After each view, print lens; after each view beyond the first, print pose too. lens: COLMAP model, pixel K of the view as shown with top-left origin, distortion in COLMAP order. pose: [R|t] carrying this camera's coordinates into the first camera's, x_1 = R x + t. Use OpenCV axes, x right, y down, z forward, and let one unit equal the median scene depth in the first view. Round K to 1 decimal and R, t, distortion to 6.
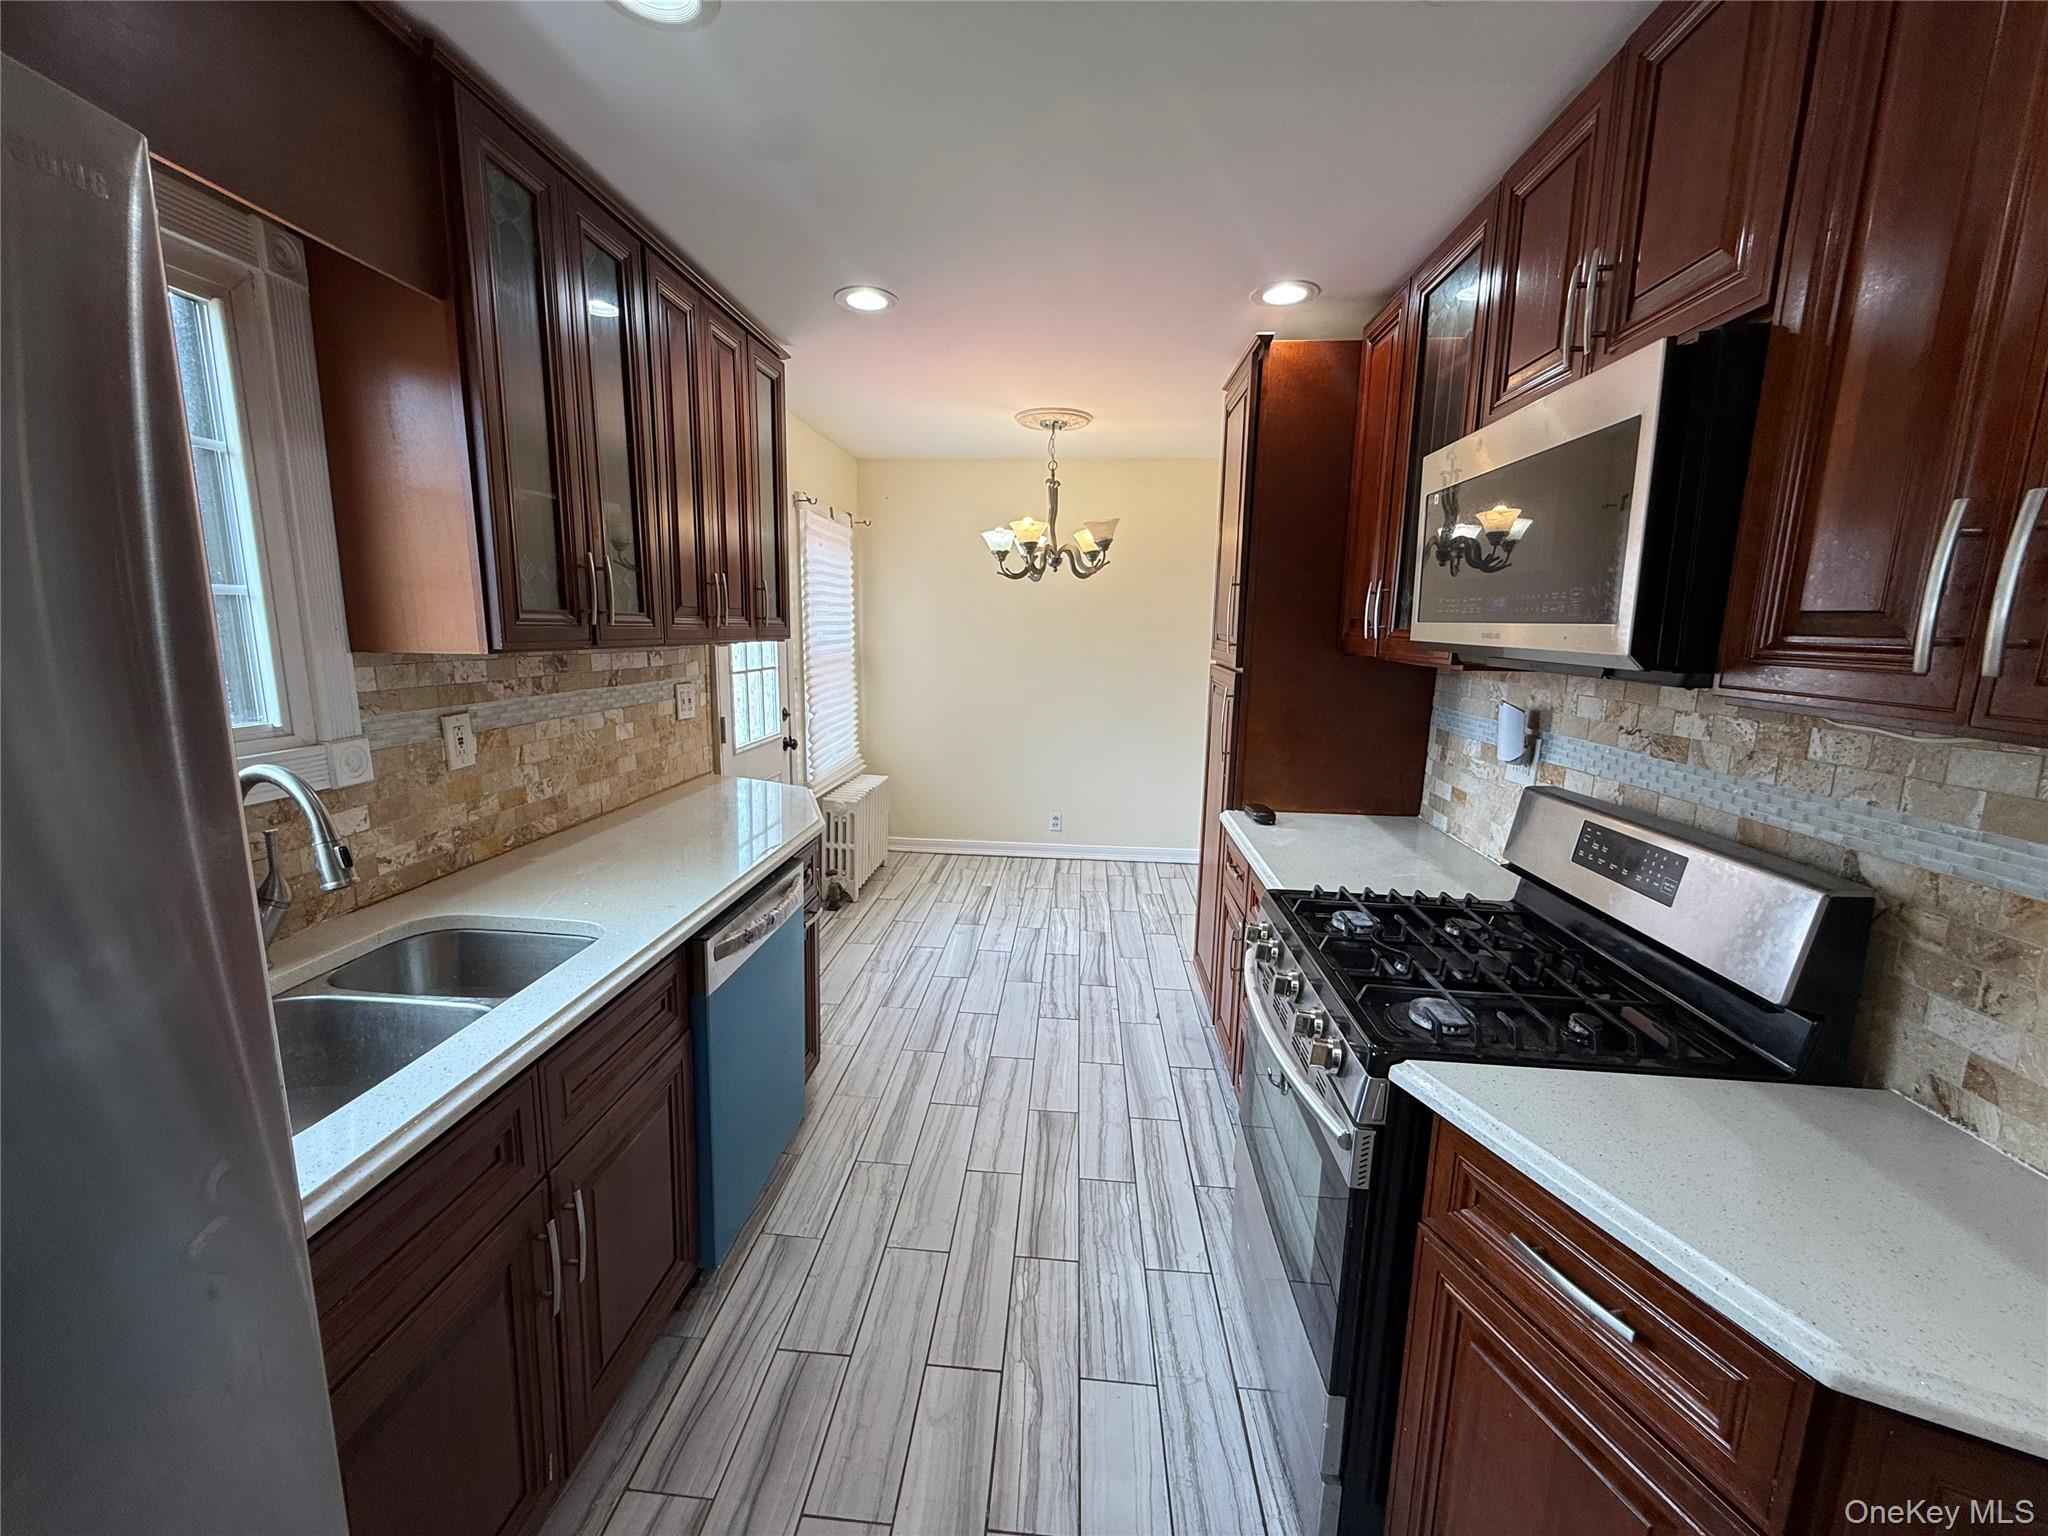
lens RADIAL K [[816.7, 0, 1018.1], [0, 816.7, 765.6], [0, 0, 1]] dist [-0.001864, 0.000369]
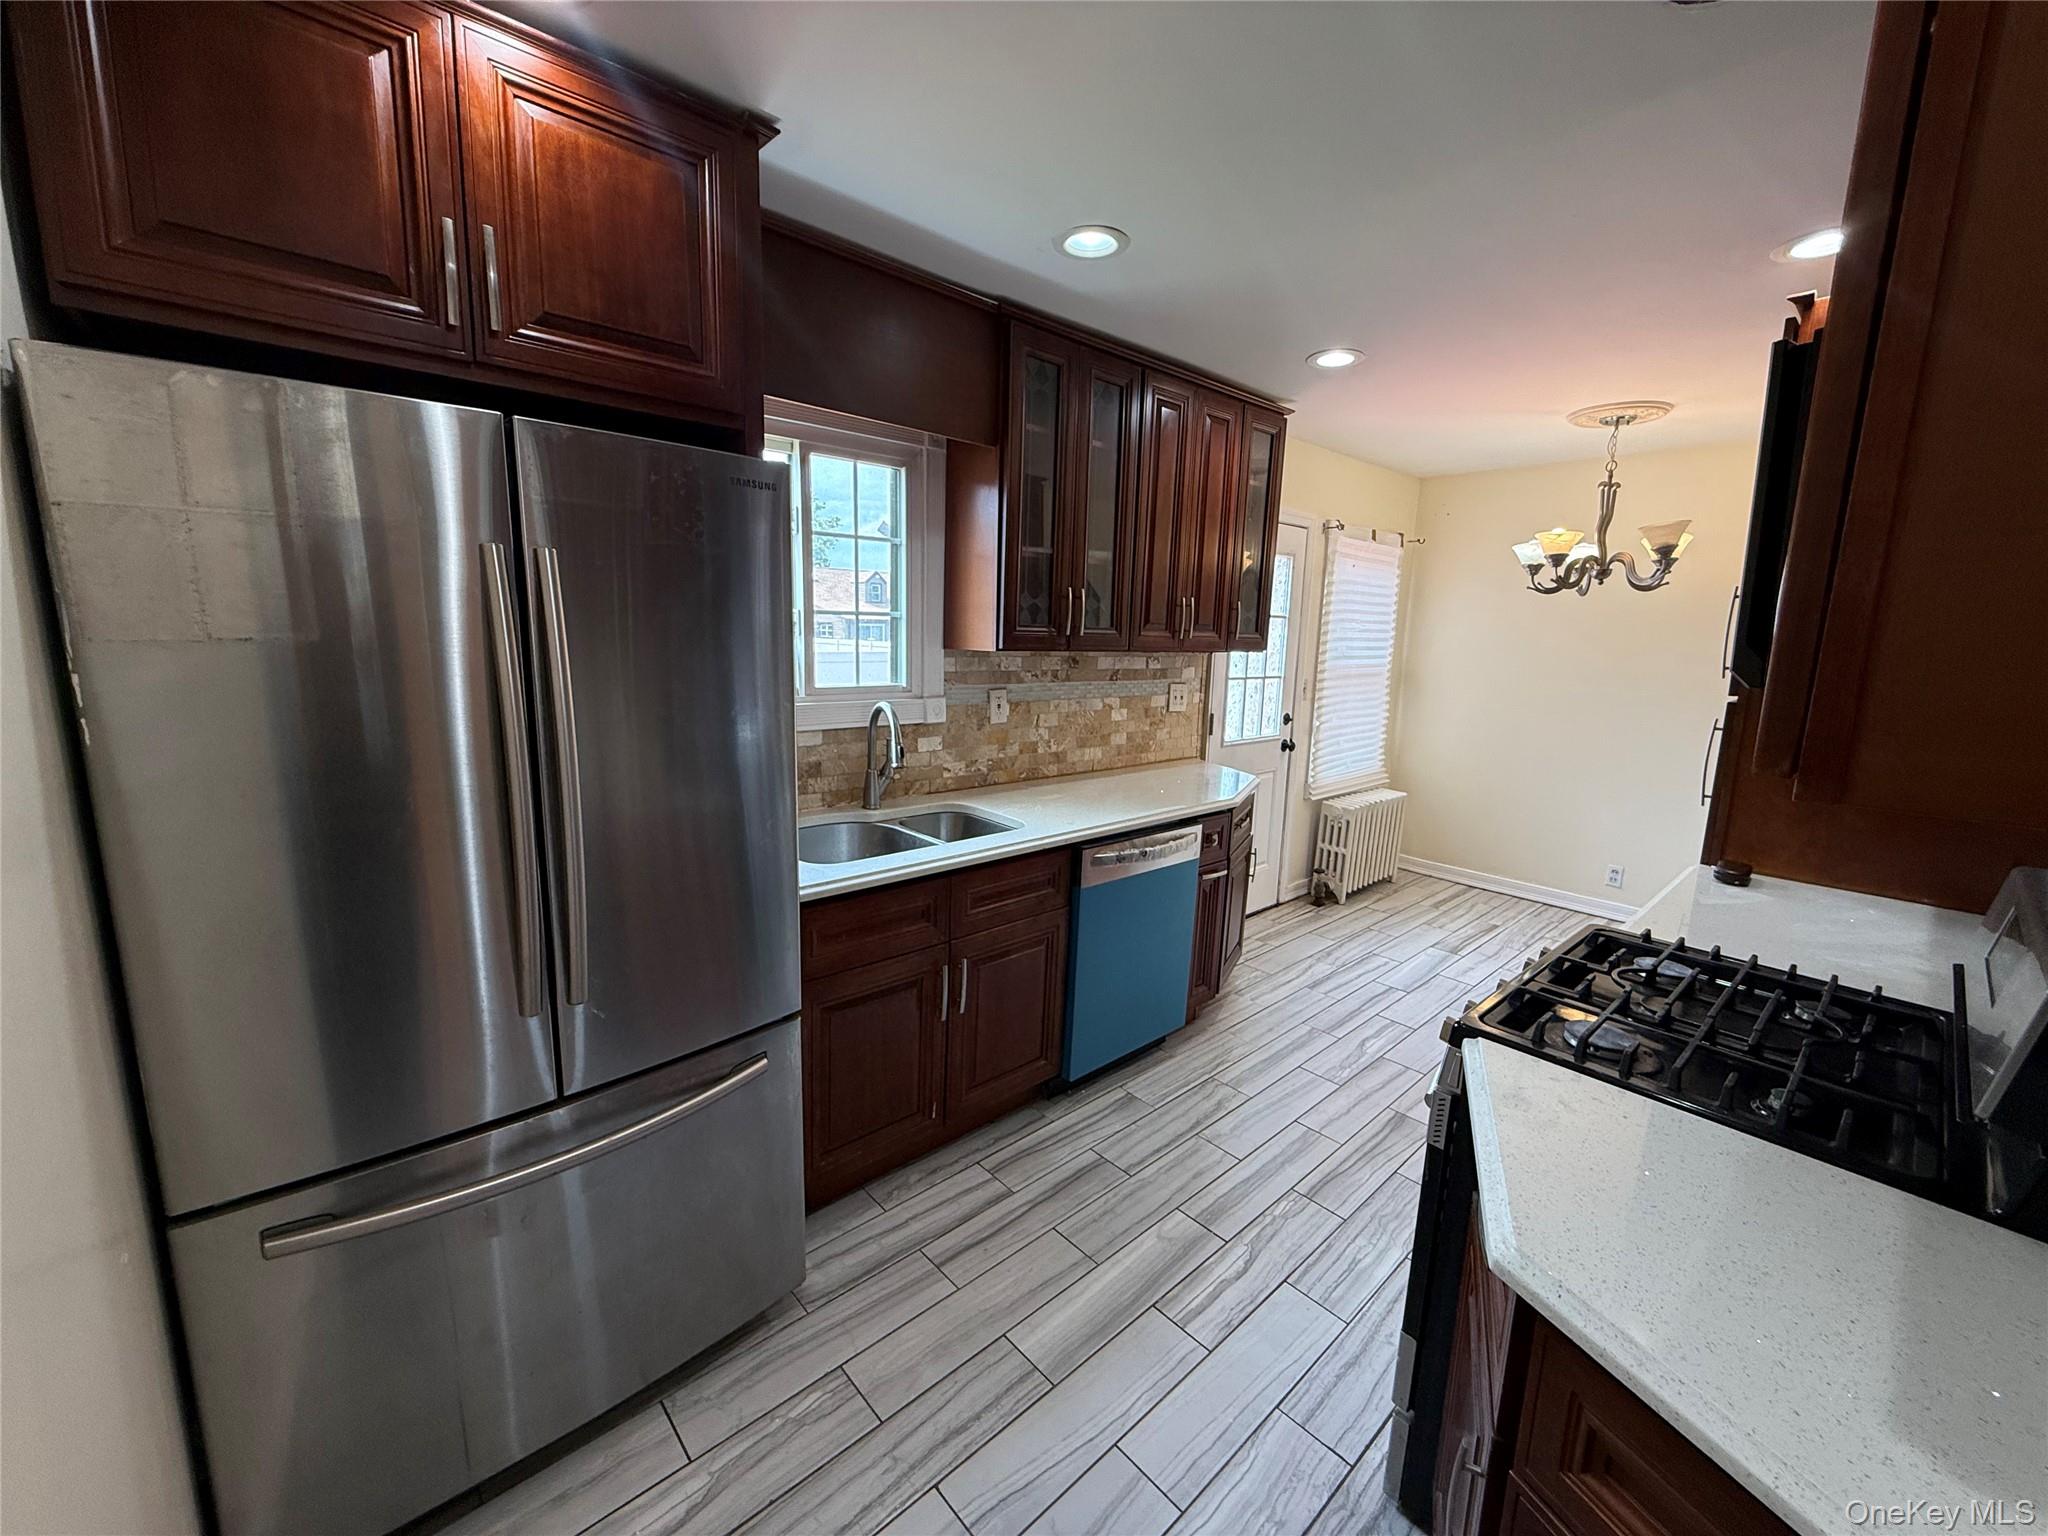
lens RADIAL K [[816.7, 0, 1016.5], [0, 816.7, 766.3], [0, 0, 1]] dist [-0.001864, 0.000369]
pose [[0.723378, 0.119208, -0.680083, 0.332386], [-0.133038, 0.990590, 0.032127, 0.022813], [0.677514, 0.067237, 0.732431, -0.109540]]
